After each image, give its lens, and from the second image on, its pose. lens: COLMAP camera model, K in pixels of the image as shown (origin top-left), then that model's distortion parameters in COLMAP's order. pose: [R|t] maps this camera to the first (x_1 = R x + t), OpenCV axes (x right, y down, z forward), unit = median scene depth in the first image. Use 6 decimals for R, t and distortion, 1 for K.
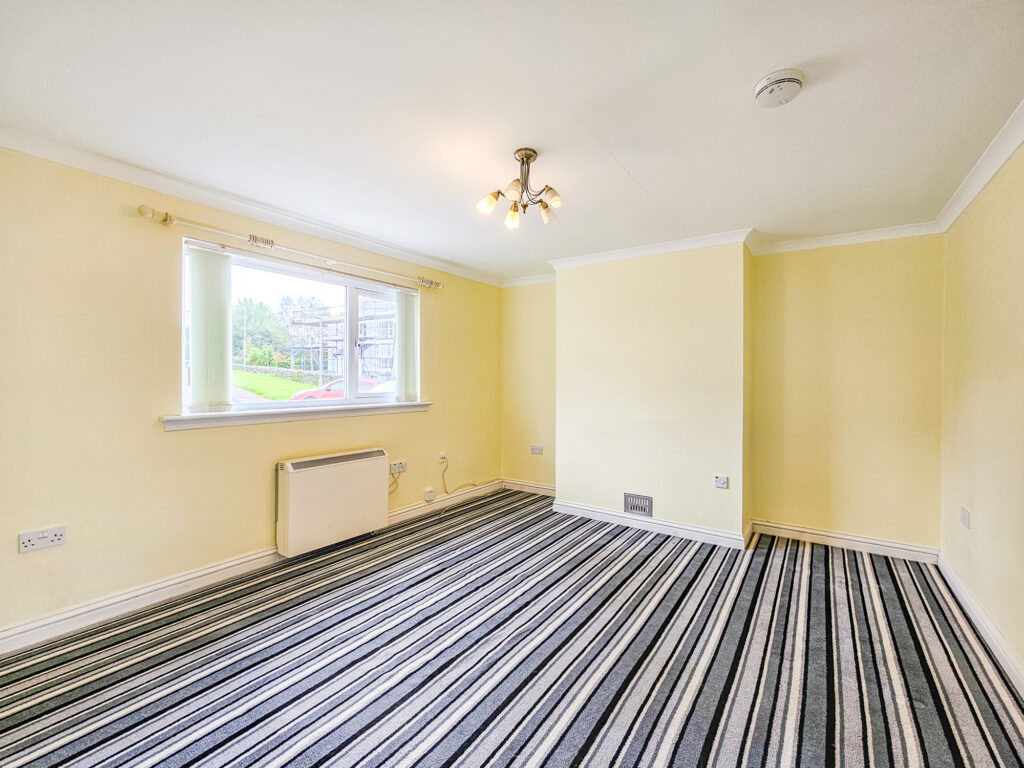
lens RADIAL K [[425.0, 0, 521.8], [0, 425.0, 389.3], [0, 0, 1]] dist [-0.002194, 0.000298]
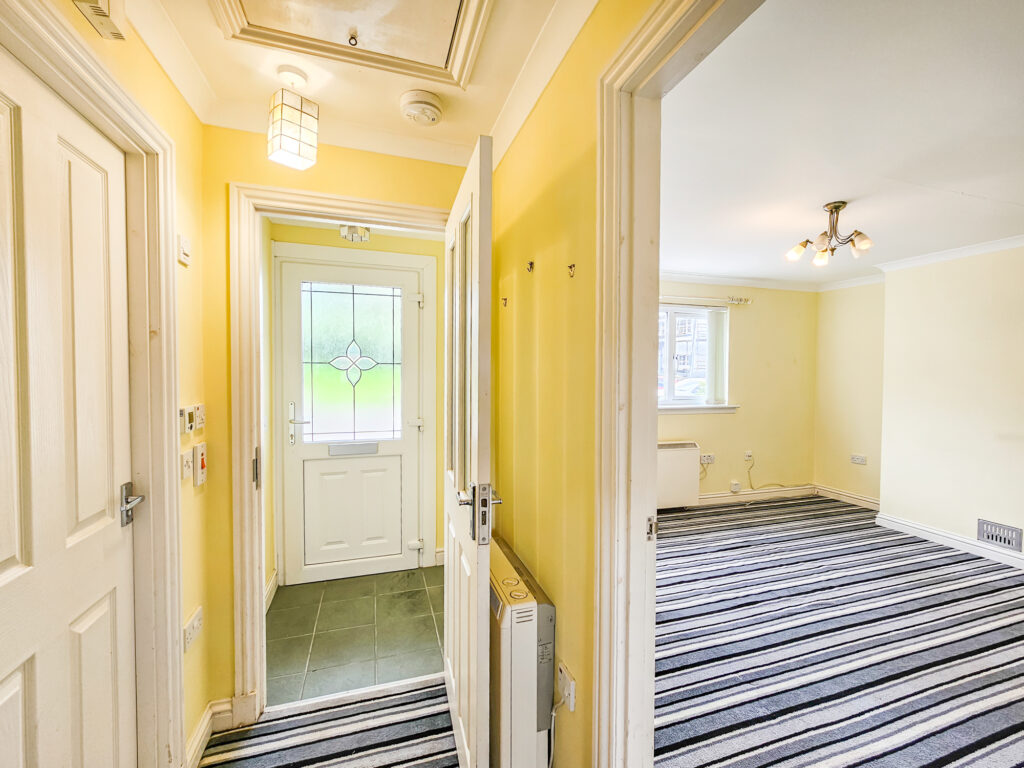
lens RADIAL K [[425.0, 0, 519.7], [0, 425.0, 386.3], [0, 0, 1]] dist [-0.002194, 0.000298]
pose [[0.782548, 0.016418, -0.622374, 0.035768], [-0.013988, 0.999864, 0.008788, -0.023653], [0.622433, 0.001829, 0.782671, -0.257605]]
